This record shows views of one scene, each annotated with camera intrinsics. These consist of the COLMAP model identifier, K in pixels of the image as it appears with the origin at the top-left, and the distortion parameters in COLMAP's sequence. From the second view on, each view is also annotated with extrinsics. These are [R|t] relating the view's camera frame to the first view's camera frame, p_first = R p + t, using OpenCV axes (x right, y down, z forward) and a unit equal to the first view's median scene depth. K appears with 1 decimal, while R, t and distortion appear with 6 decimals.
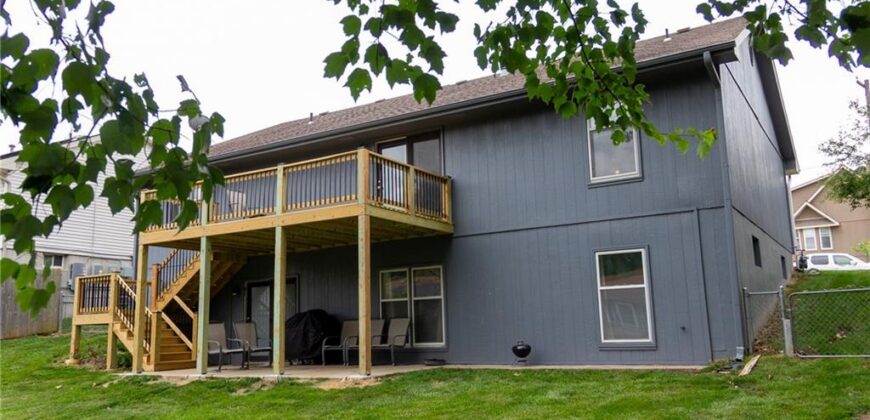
lens RADIAL K [[714.0, 0, 435.0], [0, 714.0, 210.0], [0, 0, 1]] dist [0.073039, -0.007932]
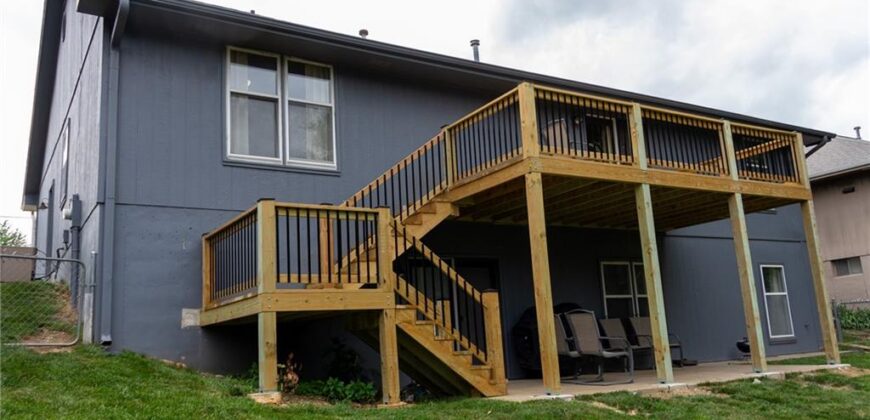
lens RADIAL K [[714.0, 0, 435.0], [0, 714.0, 210.0], [0, 0, 1]] dist [0.073039, -0.007932]
pose [[0.424784, 0.164513, 0.890221, -0.978013], [-0.110385, 0.985425, -0.129435, 0.162829], [-0.898540, -0.043286, 0.436752, 0.829399]]
